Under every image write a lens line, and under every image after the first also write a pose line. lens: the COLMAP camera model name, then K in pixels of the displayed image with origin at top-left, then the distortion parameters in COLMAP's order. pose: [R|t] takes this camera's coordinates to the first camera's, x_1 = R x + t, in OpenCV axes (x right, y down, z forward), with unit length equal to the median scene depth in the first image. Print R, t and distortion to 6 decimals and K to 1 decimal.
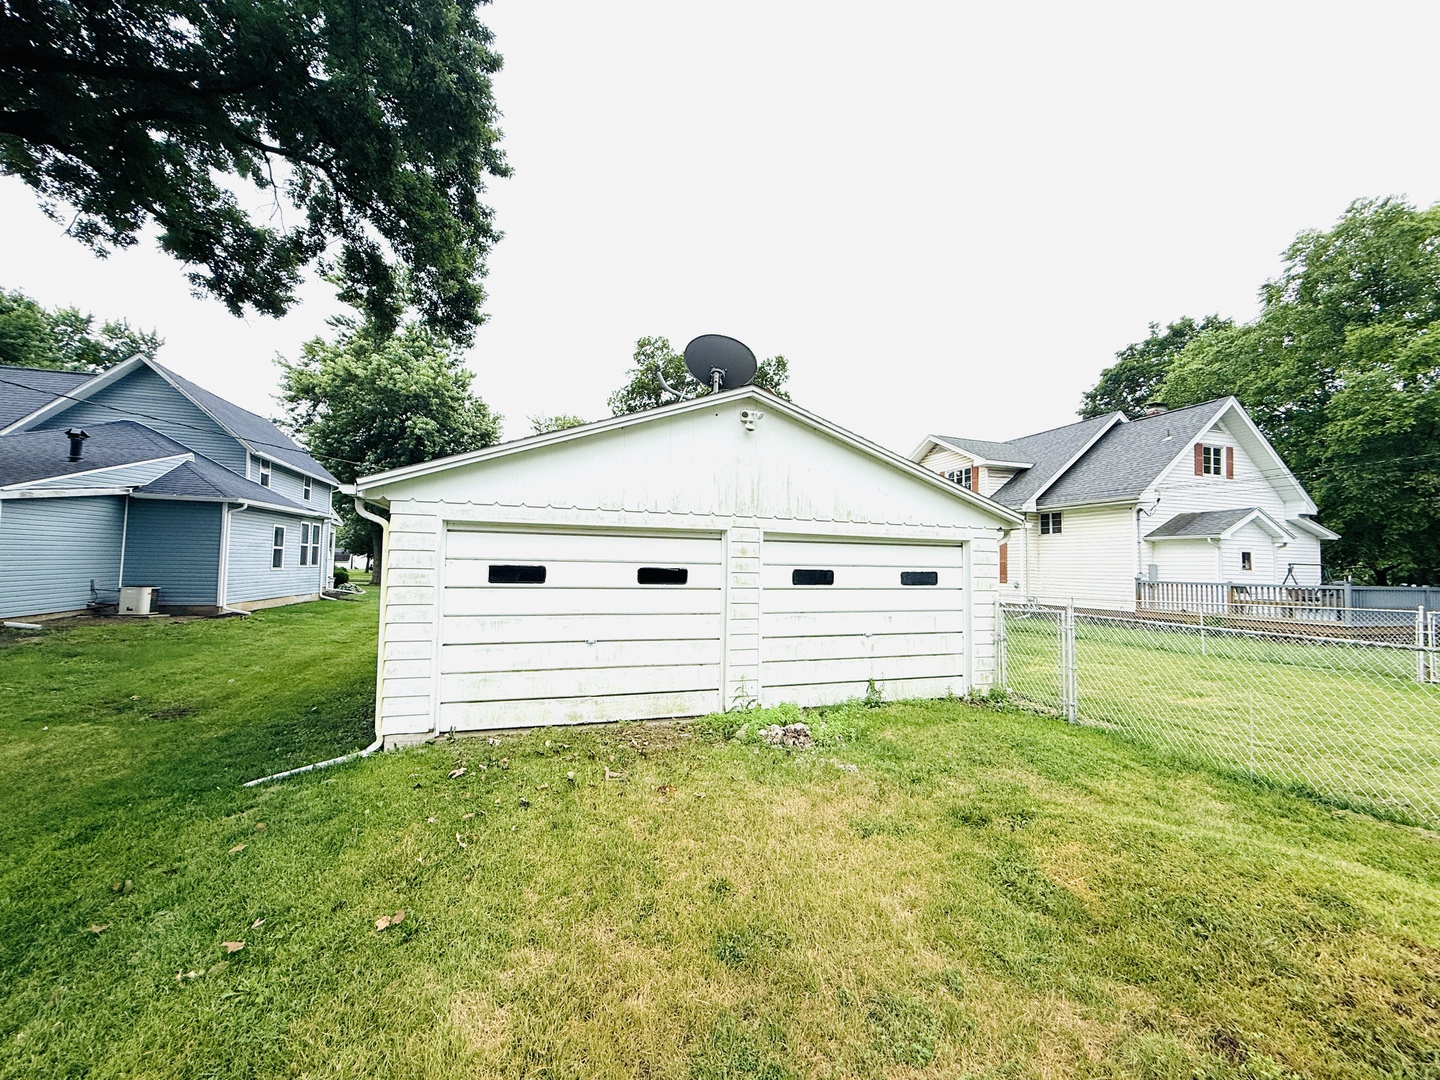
lens RADIAL K [[574.4, 0, 722.2], [0, 574.4, 538.5], [0, 0, 1]] dist [-0.000885, -0.000178]
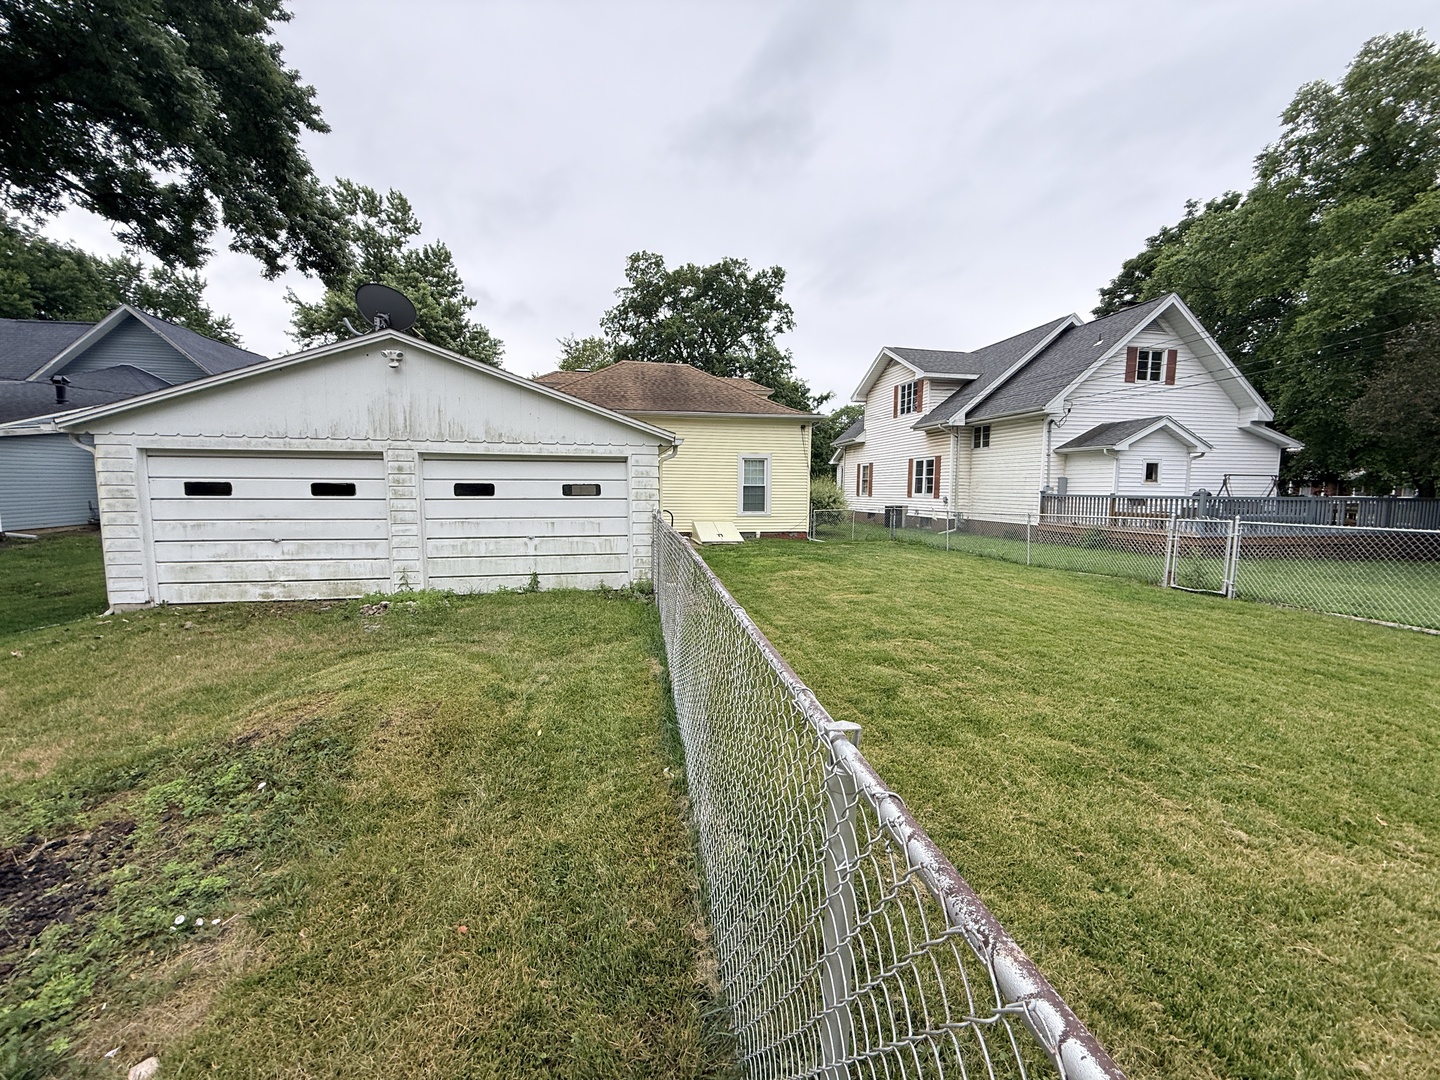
lens RADIAL K [[574.4, 0, 715.8], [0, 574.4, 541.2], [0, 0, 1]] dist [-0.000885, -0.000178]
pose [[0.992689, 0.000312, -0.120699, 0.282071], [0.016828, 0.989872, 0.140960, 0.004423], [0.119520, -0.141960, 0.982630, -0.050125]]
